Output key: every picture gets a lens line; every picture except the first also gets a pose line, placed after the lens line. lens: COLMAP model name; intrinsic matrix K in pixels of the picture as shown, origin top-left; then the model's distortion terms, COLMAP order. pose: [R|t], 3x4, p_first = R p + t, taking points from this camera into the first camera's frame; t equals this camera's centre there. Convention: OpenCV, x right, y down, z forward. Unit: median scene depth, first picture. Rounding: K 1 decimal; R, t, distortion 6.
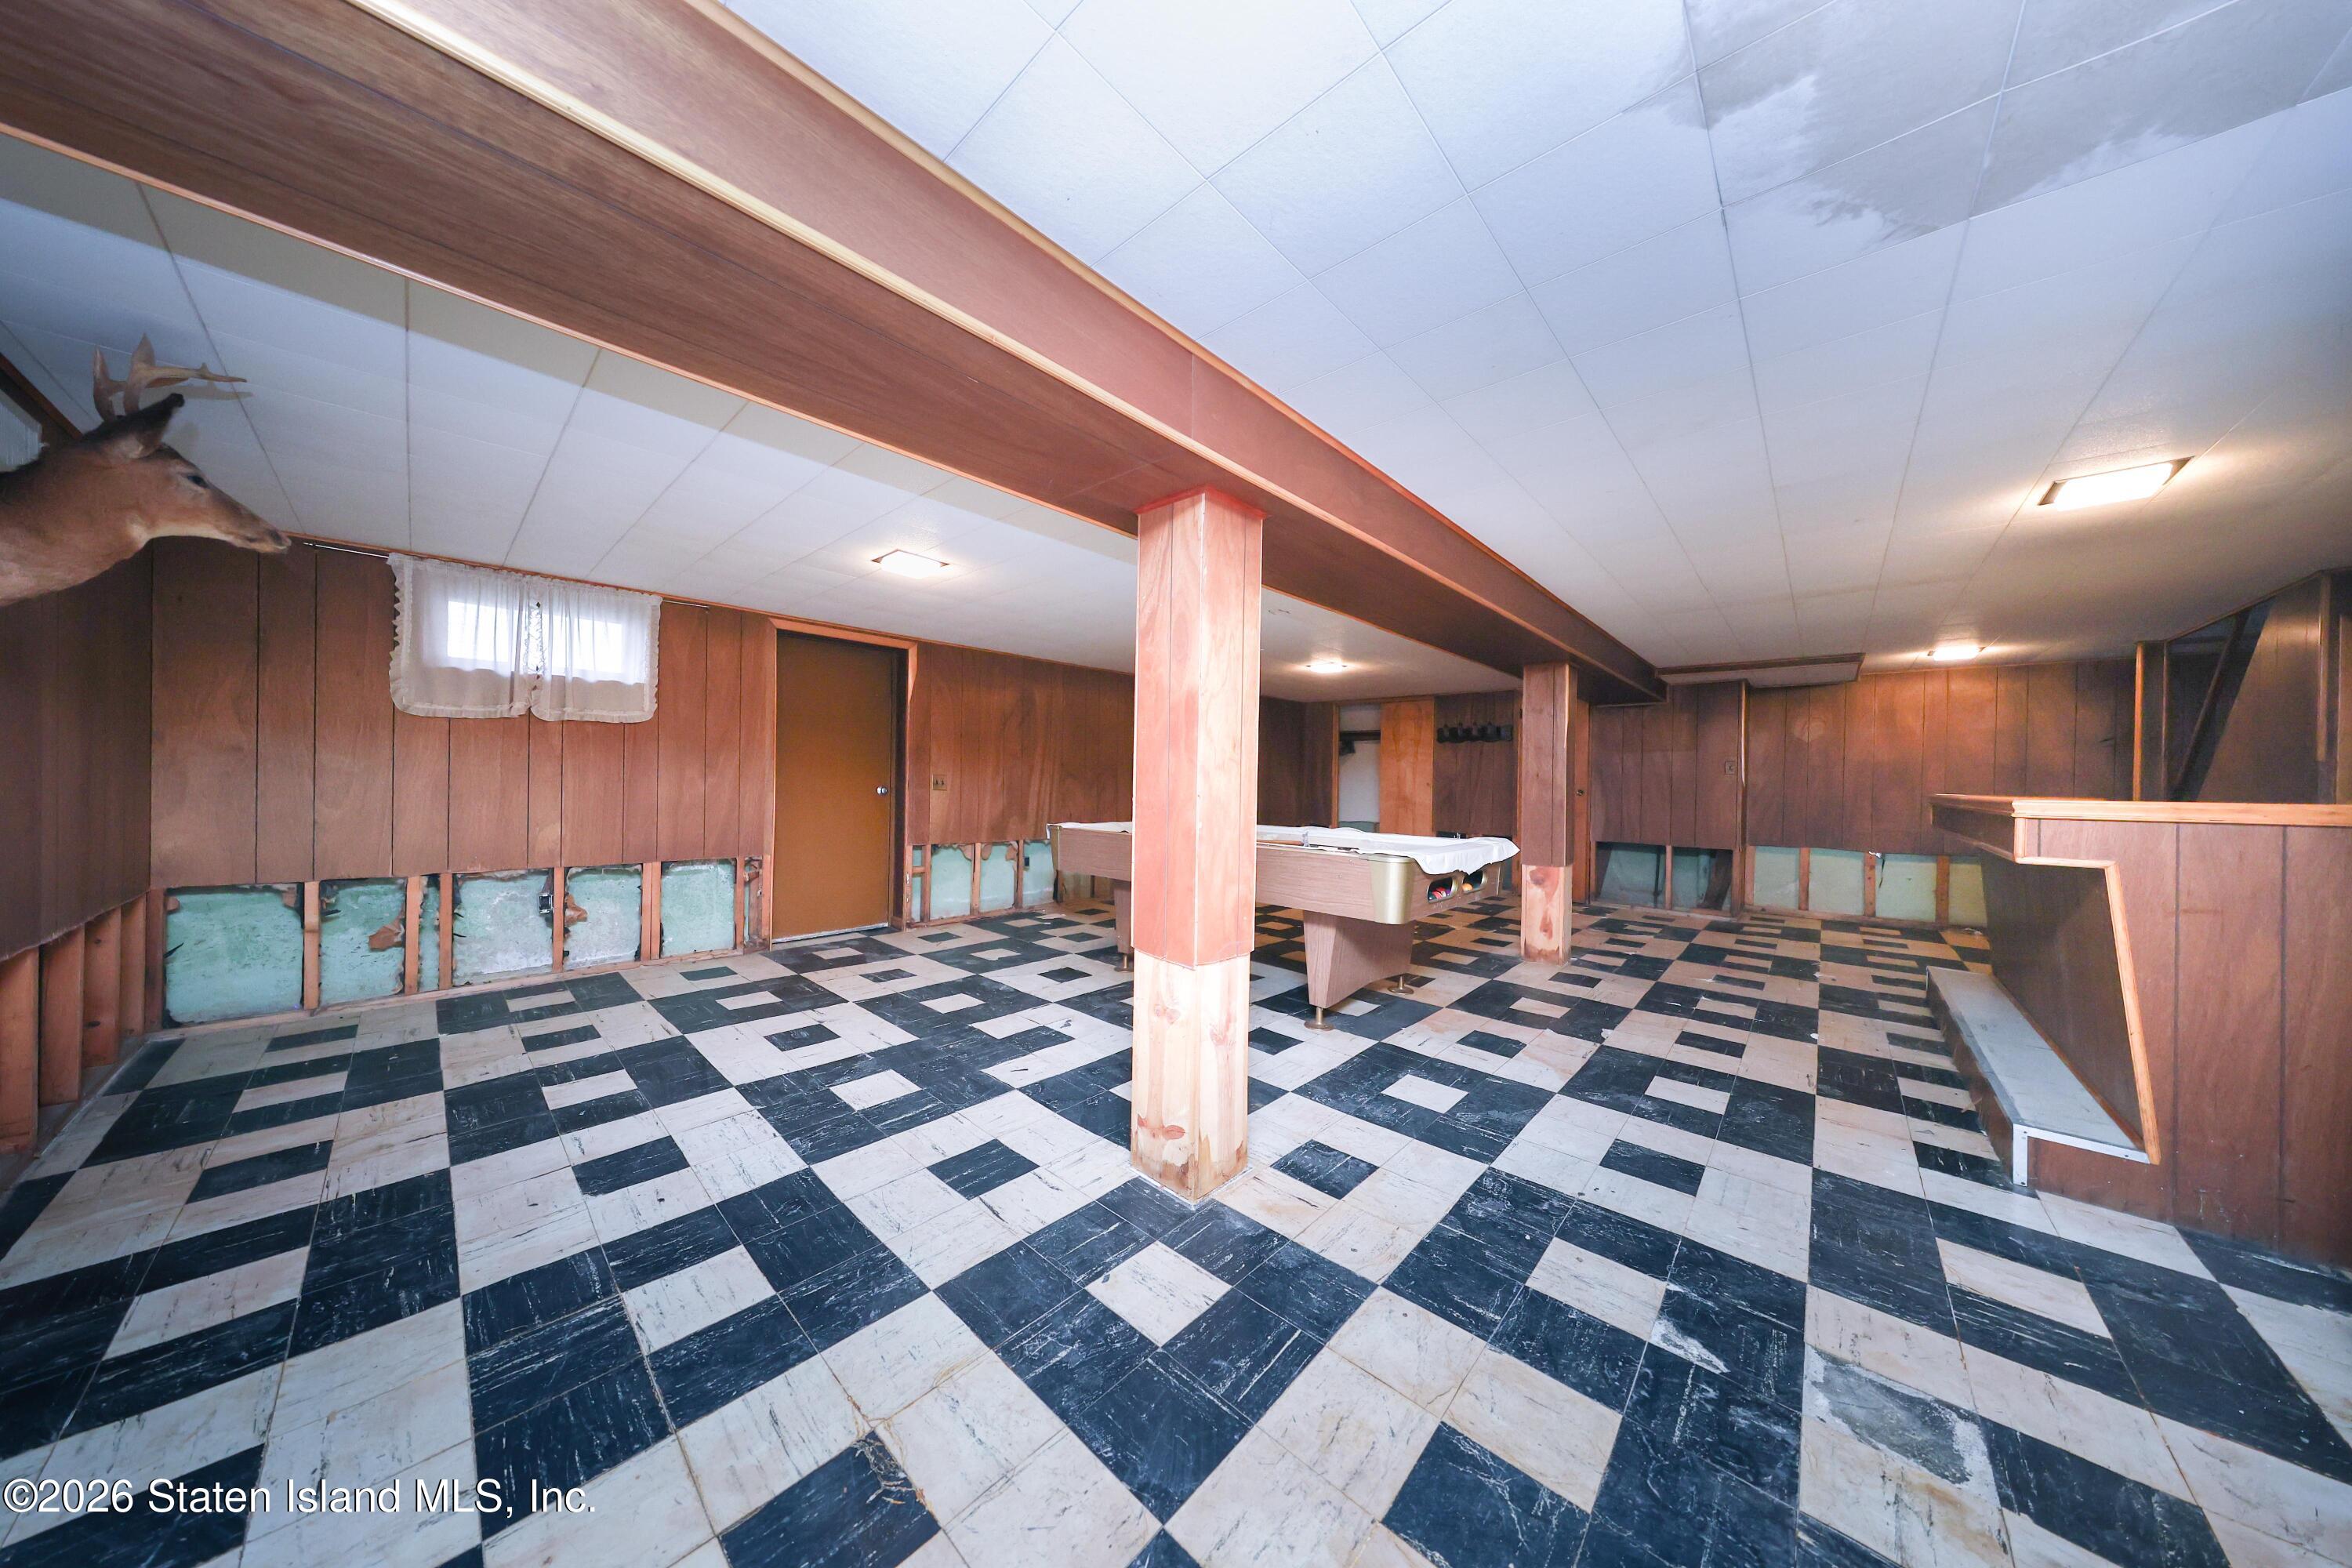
lens RADIAL K [[703.7, 0, 1183.6], [0, 703.7, 779.9], [0, 0, 1]] dist [-0.002200, -0.000094]
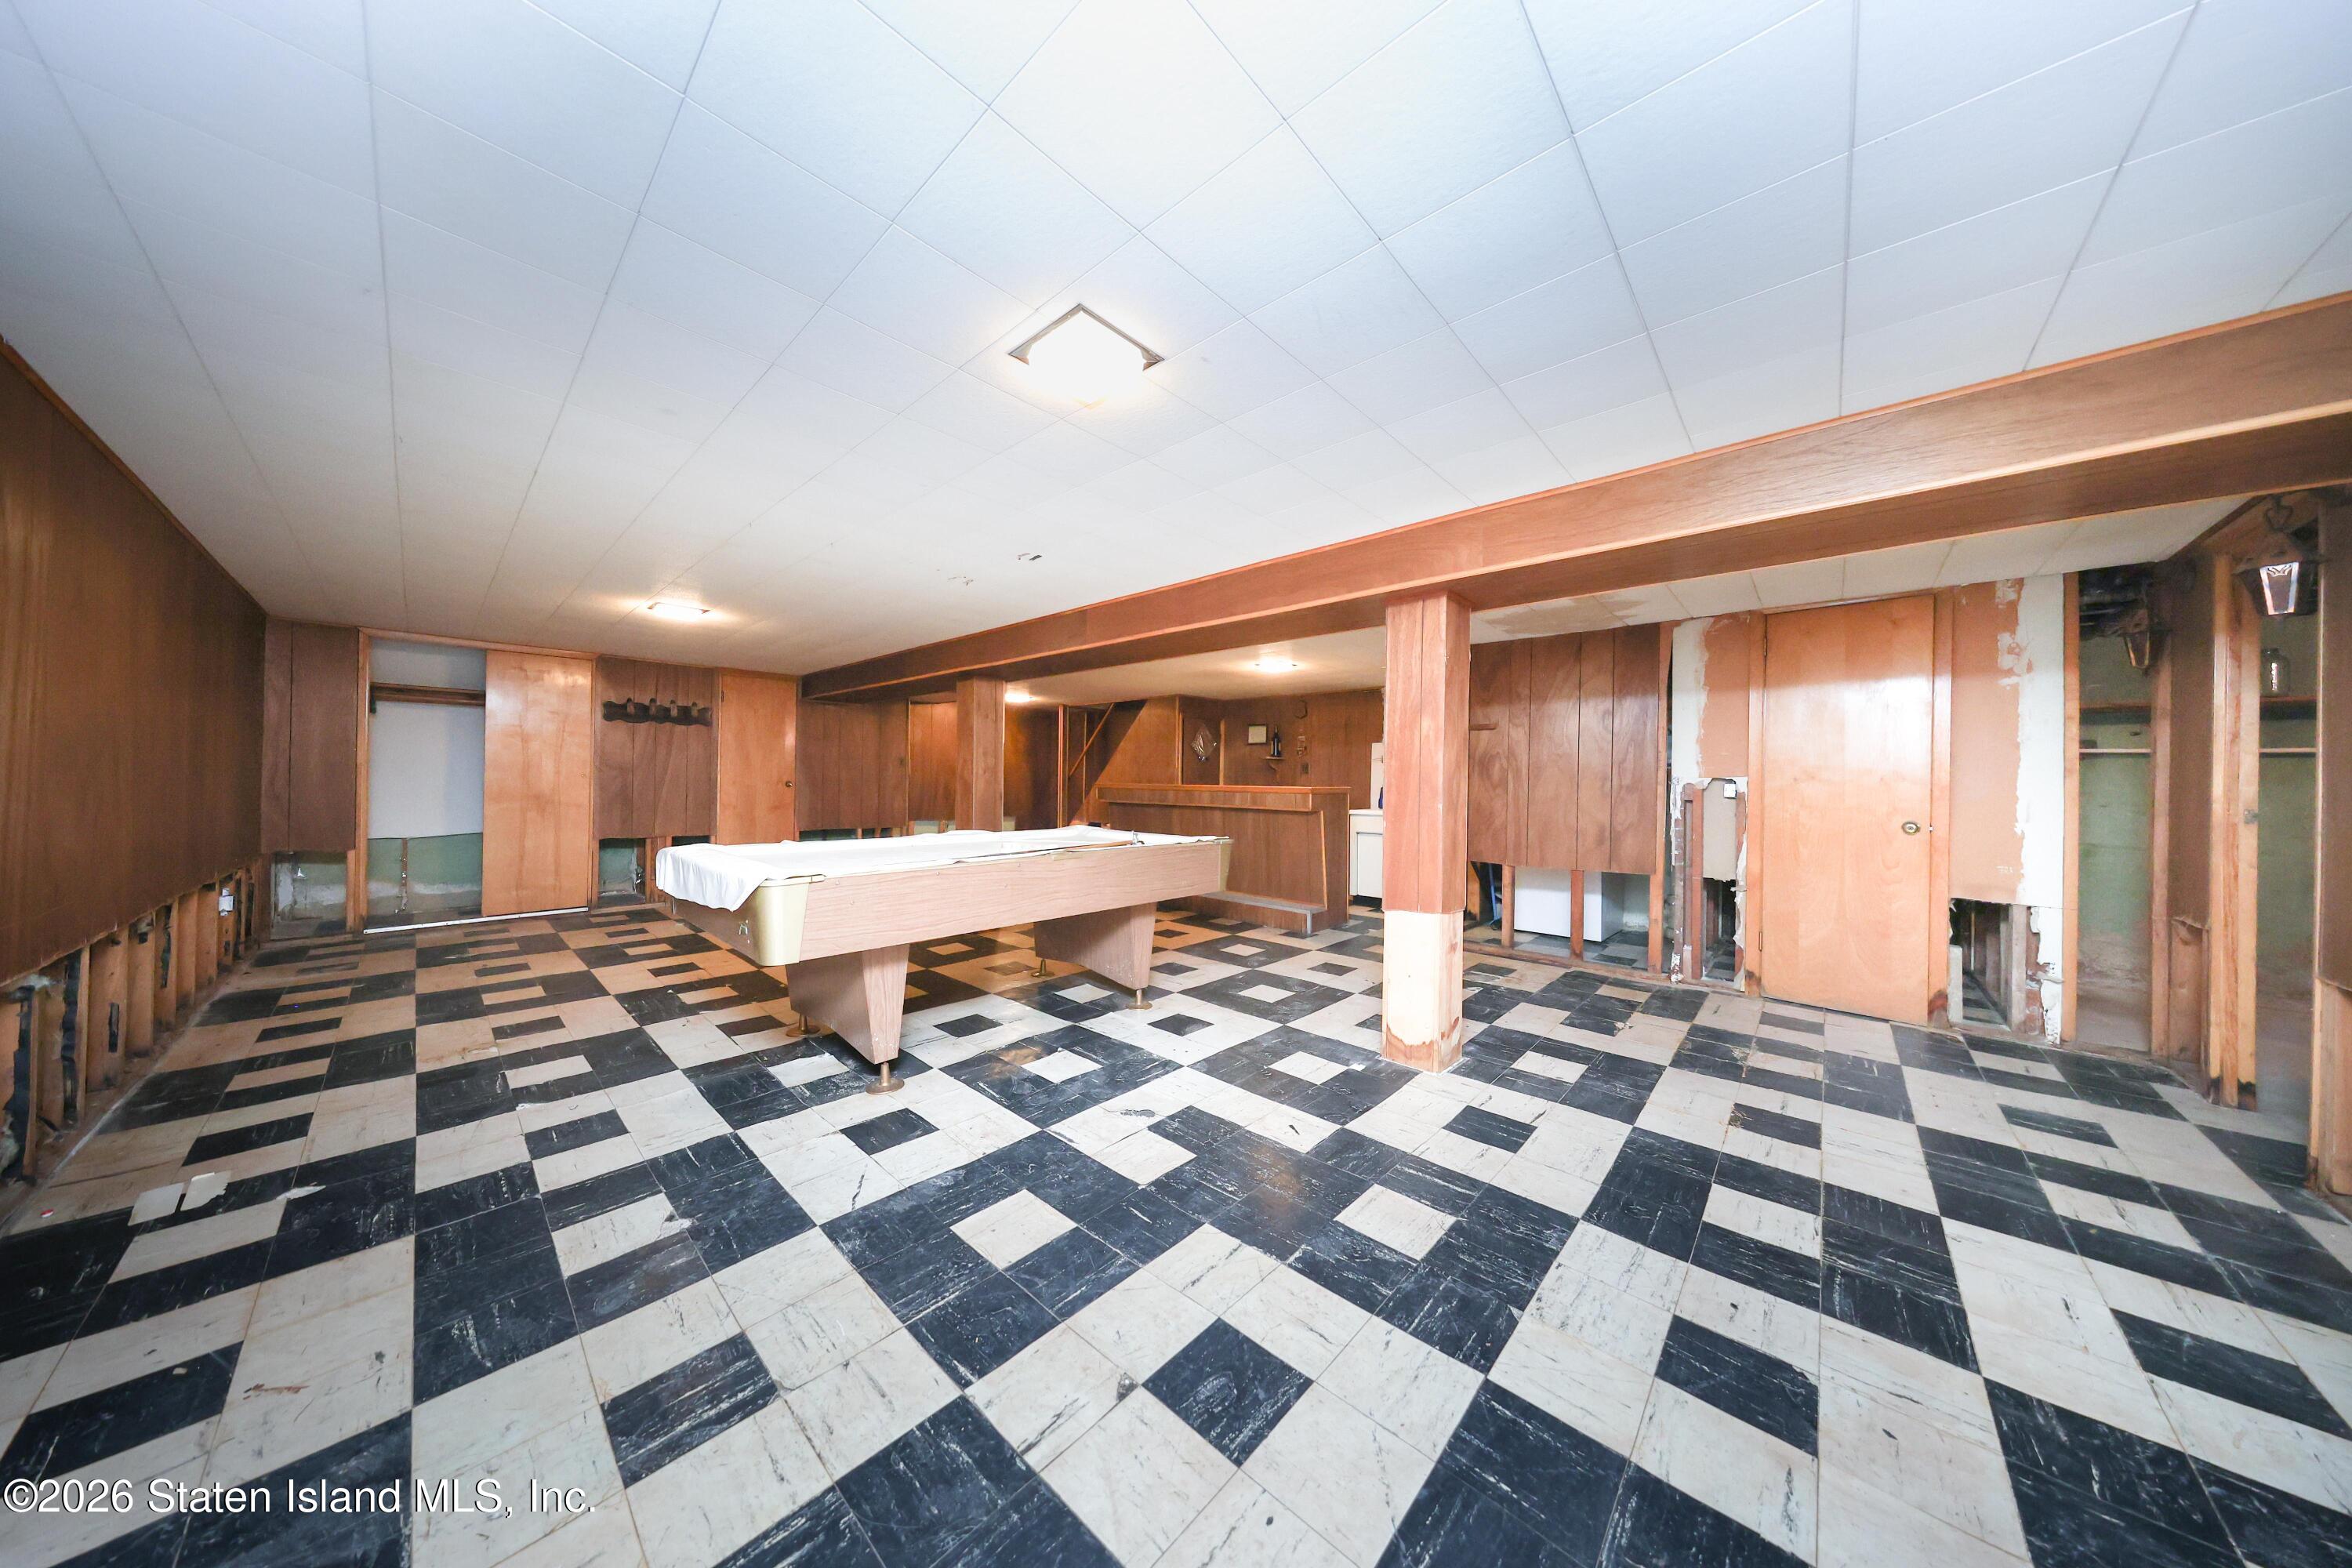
lens RADIAL K [[703.7, 0, 1182.9], [0, 703.7, 778.0], [0, 0, 1]] dist [-0.002200, -0.000094]
pose [[0.006700, -0.015645, 0.999855, -1.163697], [-0.008390, 0.999842, 0.015701, -0.024883], [-0.999942, -0.008494, 0.006568, 1.225383]]
